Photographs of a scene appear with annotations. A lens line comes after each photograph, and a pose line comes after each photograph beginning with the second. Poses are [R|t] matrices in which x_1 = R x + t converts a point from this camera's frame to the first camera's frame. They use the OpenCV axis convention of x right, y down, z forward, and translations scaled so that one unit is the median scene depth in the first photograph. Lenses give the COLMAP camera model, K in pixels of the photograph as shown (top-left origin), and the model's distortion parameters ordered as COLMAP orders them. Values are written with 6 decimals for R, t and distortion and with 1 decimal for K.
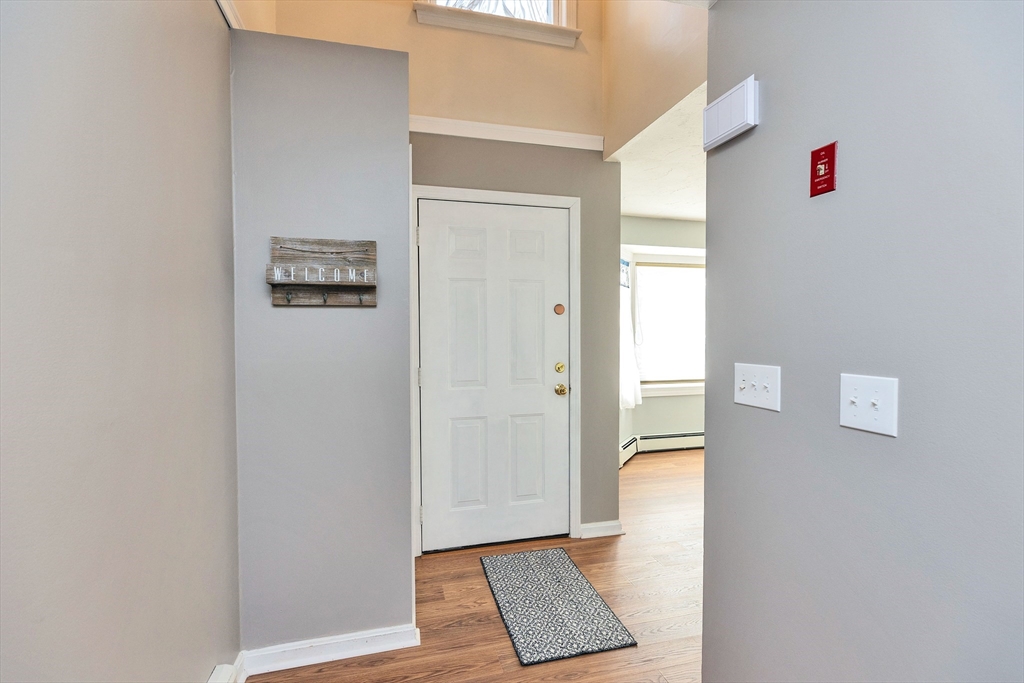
lens RADIAL K [[465.0, 0, 512.0], [0, 465.0, 341.5], [0, 0, 1]] dist [0.000857, 0.000013]
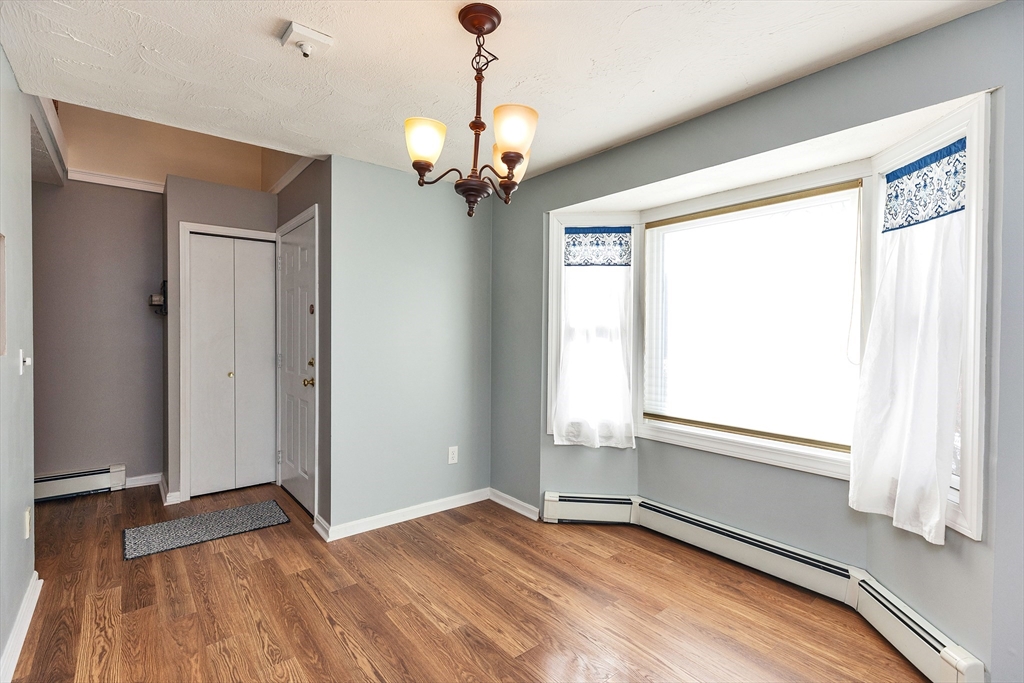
lens RADIAL K [[473.6, 0, 508.2], [0, 473.6, 339.5], [0, 0, 1]] dist [0.003432, 0.000162]
pose [[0.405872, 0.018702, -0.913739, 1.324294], [-0.028357, 0.999567, 0.007863, -0.021843], [0.913490, 0.022720, 0.406226, 0.970344]]
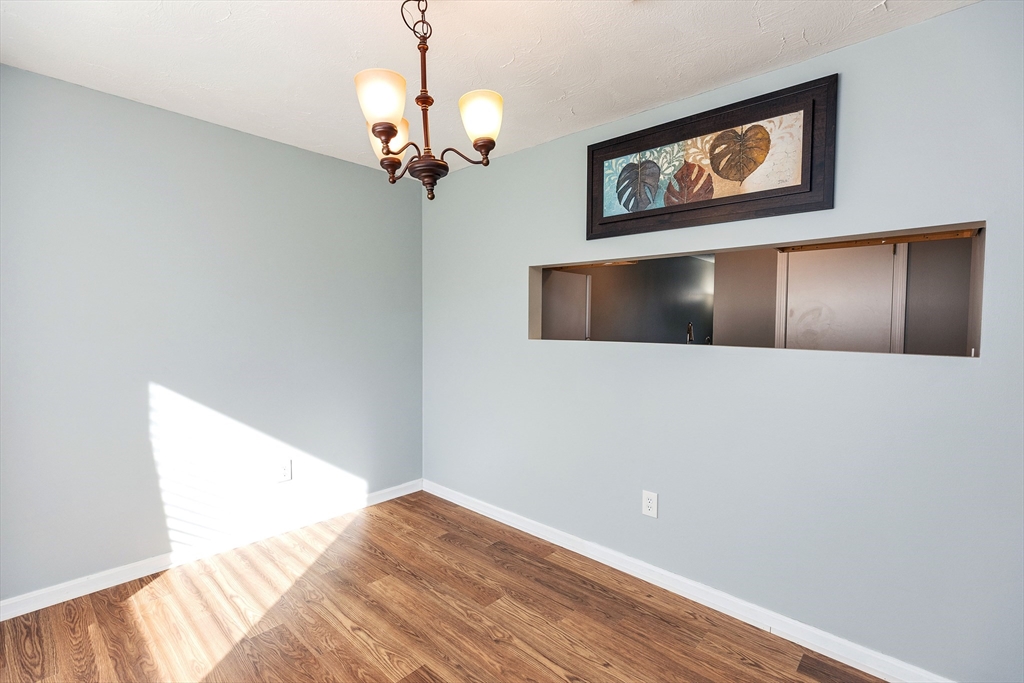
lens RADIAL K [[465.7, 0, 508.4], [0, 465.7, 339.6], [0, 0, 1]] dist [0.001858, 0.000132]
pose [[-0.532230, -0.037366, 0.845775, 0.299395], [0.010327, 0.998665, 0.050618, -0.030668], [-0.846537, 0.035675, -0.531133, 1.362409]]
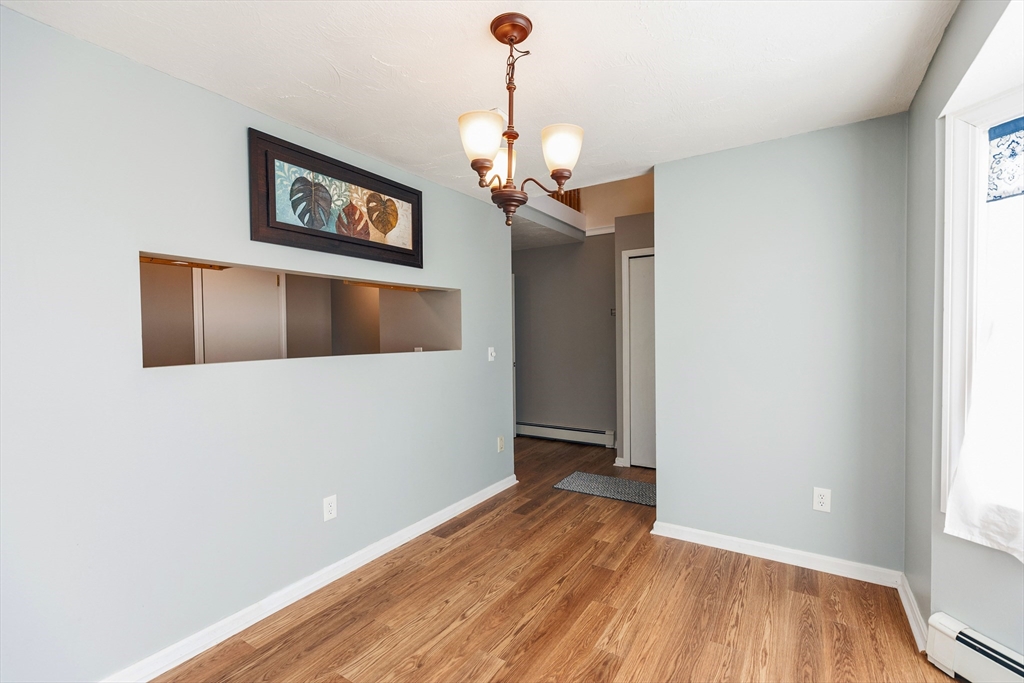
lens RADIAL K [[455.9, 0, 509.7], [0, 455.9, 345.1], [0, 0, 1]] dist [0.002528, -0.000084]
pose [[-0.740057, 0.024936, -0.672082, 1.170846], [-0.002027, 0.999225, 0.039307, -0.036144], [0.672541, 0.030452, -0.739433, 1.574756]]
